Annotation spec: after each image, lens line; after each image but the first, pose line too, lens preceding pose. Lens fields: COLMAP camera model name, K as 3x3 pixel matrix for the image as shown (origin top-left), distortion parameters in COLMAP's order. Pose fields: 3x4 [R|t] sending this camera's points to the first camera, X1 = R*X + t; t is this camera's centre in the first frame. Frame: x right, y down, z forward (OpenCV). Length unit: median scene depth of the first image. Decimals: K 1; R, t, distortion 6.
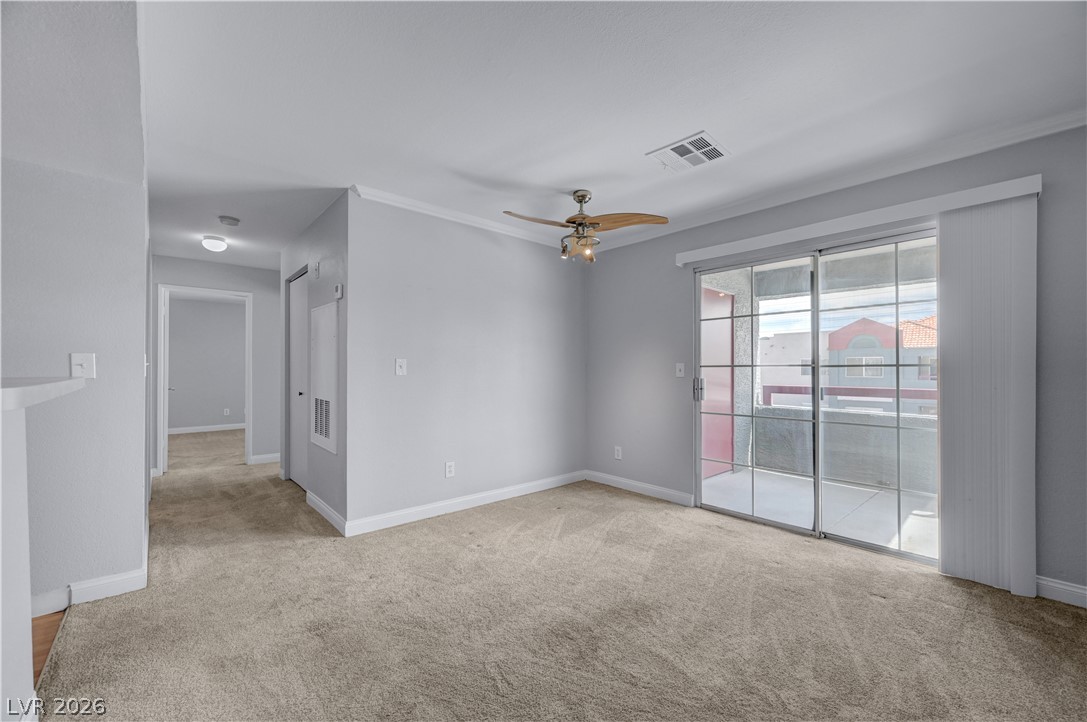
lens RADIAL K [[432.6, 0, 544.1], [0, 432.6, 367.8], [0, 0, 1]] dist [0.000578, 0.000140]
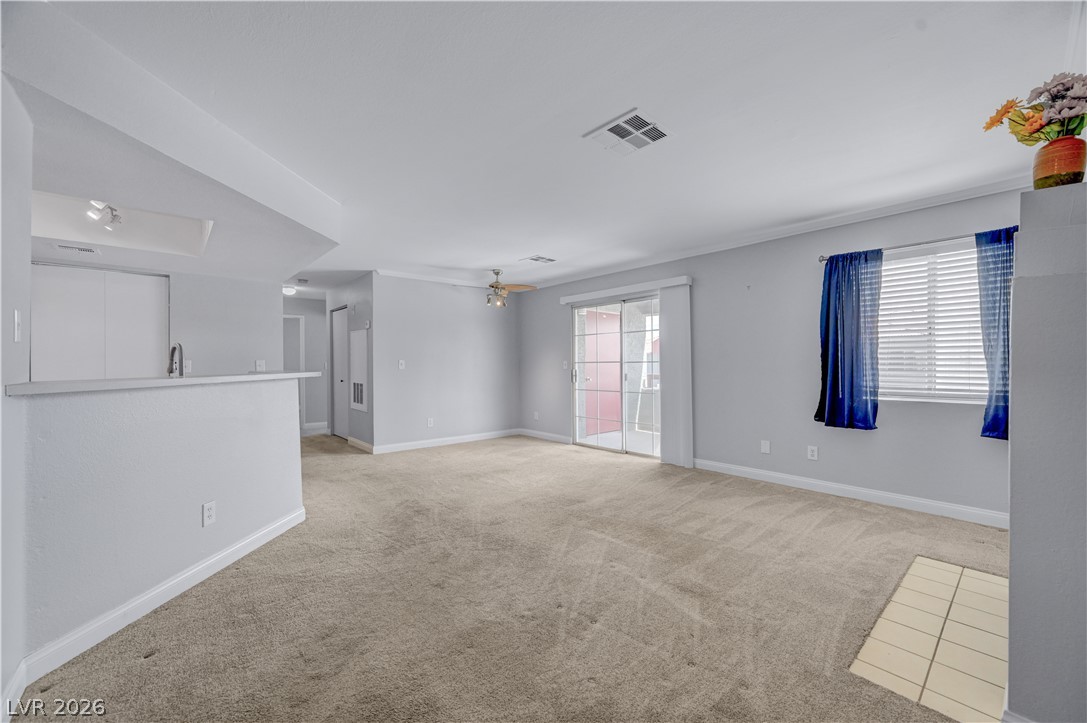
lens RADIAL K [[431.3, 0, 544.4], [0, 431.3, 362.8], [0, 0, 1]] dist [-0.000226, 0.000315]
pose [[0.999880, -0.009419, -0.012297, 0.289023], [0.009453, 0.999952, 0.002671, -0.009373], [0.012271, -0.002786, 0.999921, -0.798507]]
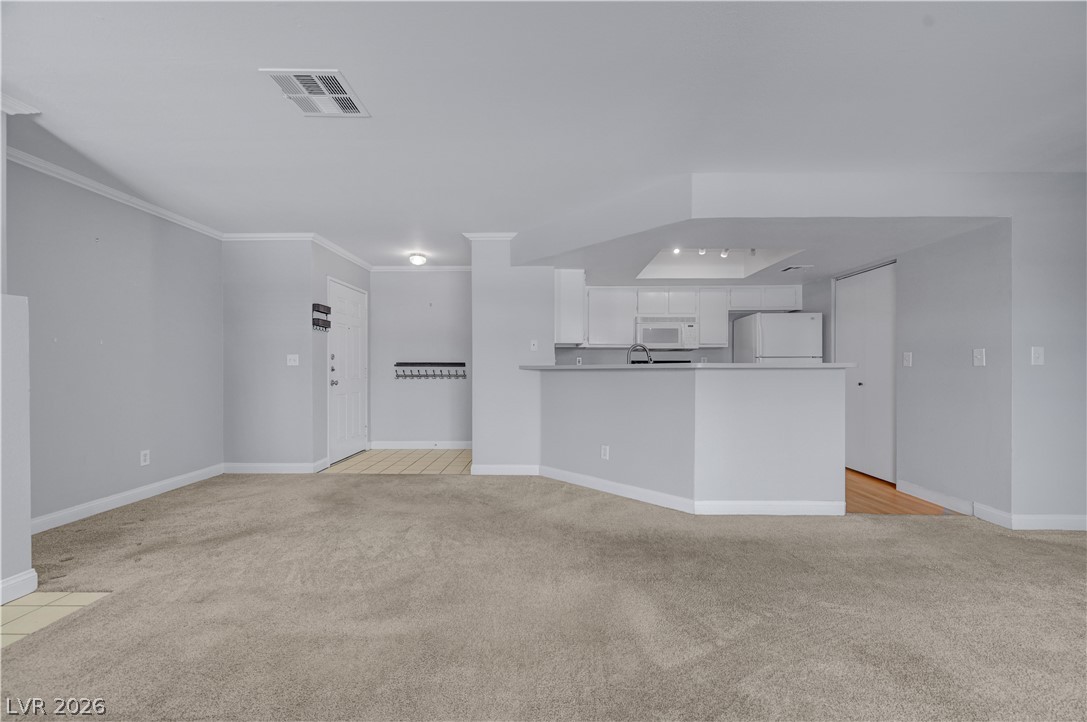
lens RADIAL K [[432.6, 0, 544.1], [0, 432.6, 367.8], [0, 0, 1]] dist [0.000578, 0.000140]
pose [[-0.678627, -0.006855, -0.734451, 0.664474], [-0.001790, 0.999969, -0.007680, 0.028769], [0.734481, -0.003898, -0.678618, 0.598101]]
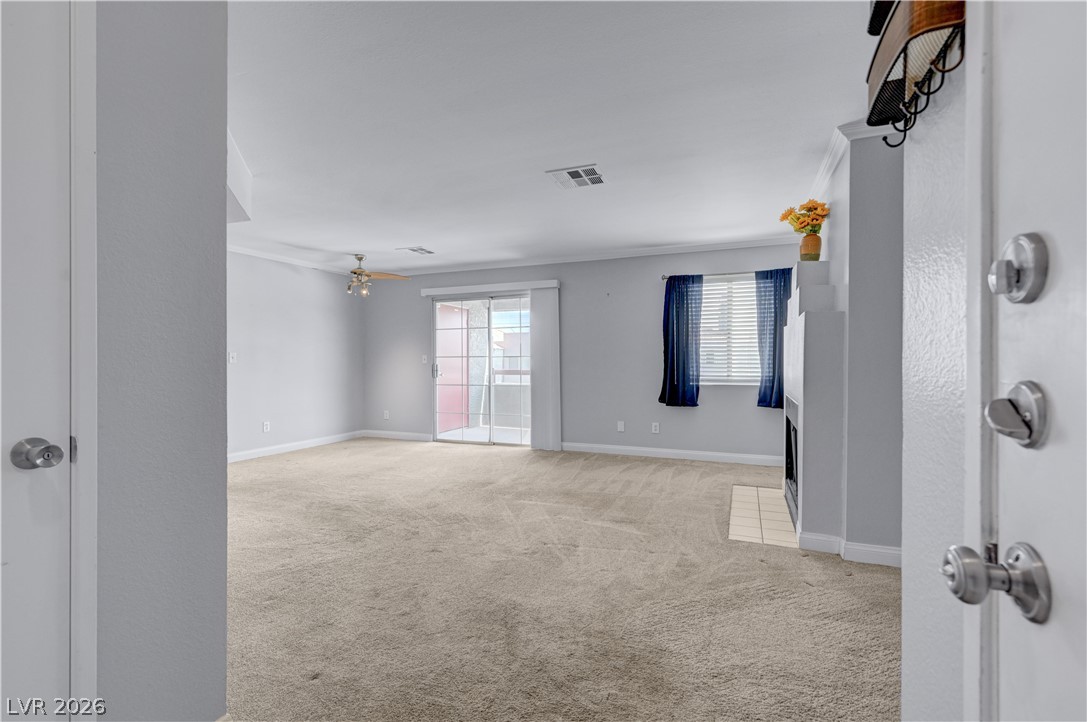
lens RADIAL K [[492.4, 0, 544.2], [0, 492.4, 361.2], [0, 0, 1]] dist [-0.000910, -0.000089]
pose [[0.900625, -0.006297, 0.434550, -0.098904], [0.003376, 0.999966, 0.007492, -0.000194], [-0.434583, -0.005281, 0.900616, -0.994949]]
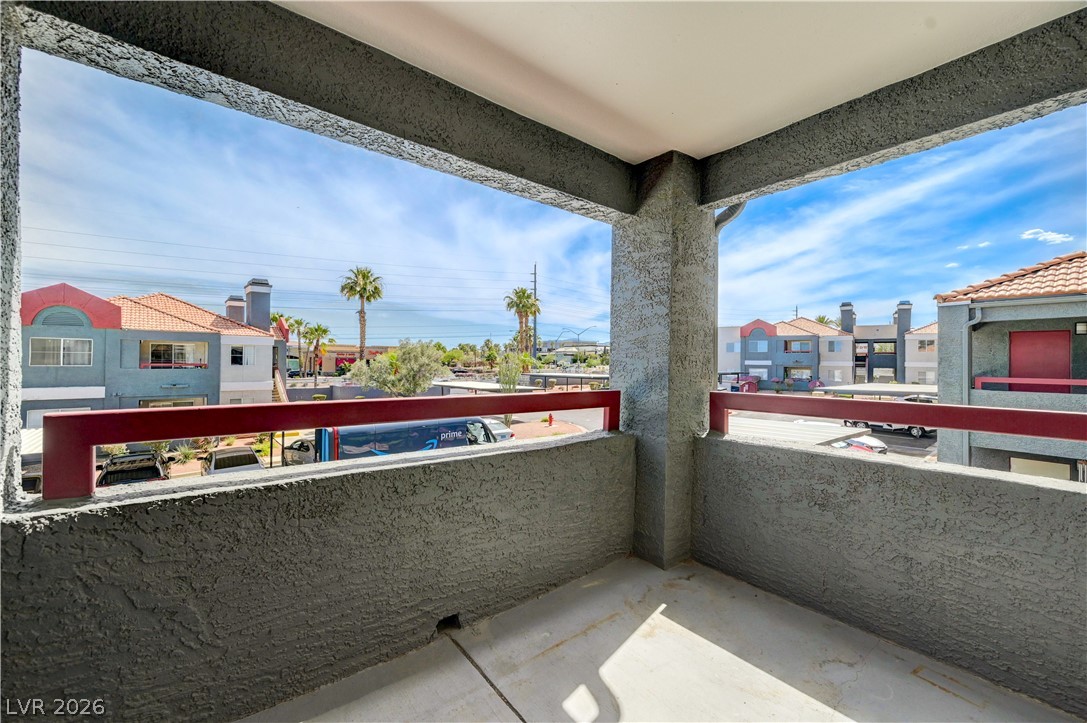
lens RADIAL K [[437.0, 0, 545.2], [0, 437.0, 361.3], [0, 0, 1]] dist [-0.000368, -0.000102]
pose [[0.057897, 0.001527, 0.998321, 0.489587], [-0.015759, 0.999876, -0.000615, 0.013805], [-0.998198, -0.015697, 0.057914, 1.212710]]
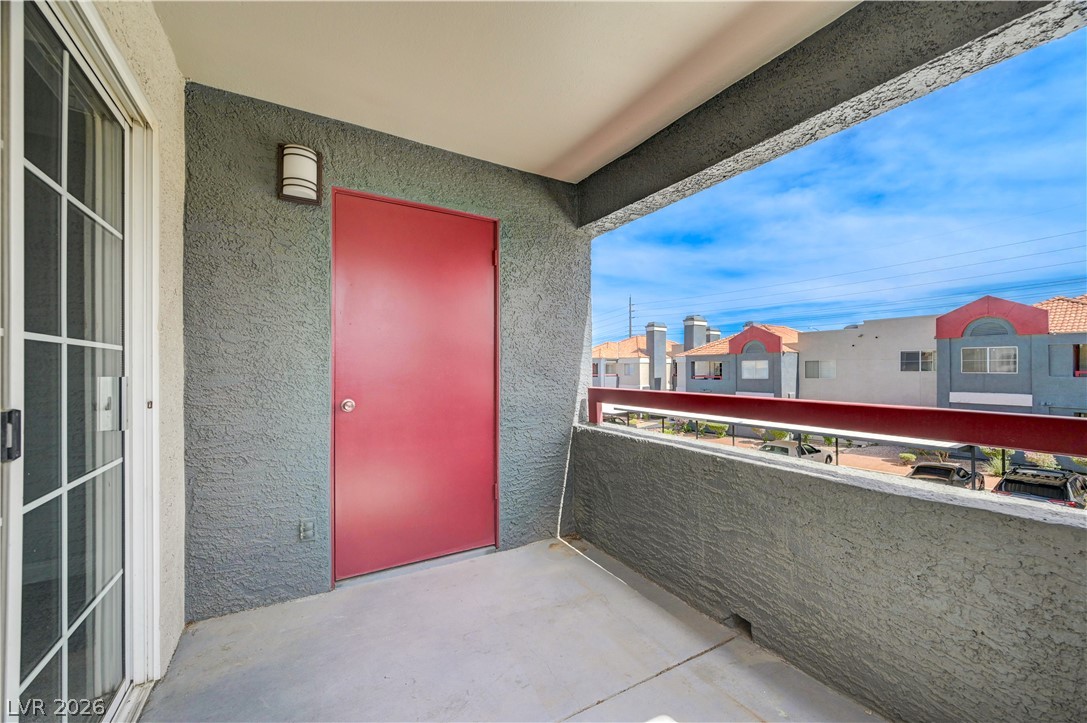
lens RADIAL K [[429.4, 0, 546.9], [0, 429.4, 368.8], [0, 0, 1]] dist [0.000105, 0.000030]
pose [[0.980401, -0.005711, -0.196930, 0.930811], [0.007277, 0.999947, 0.007228, 0.020431], [0.196879, -0.008520, 0.980391, 0.757890]]
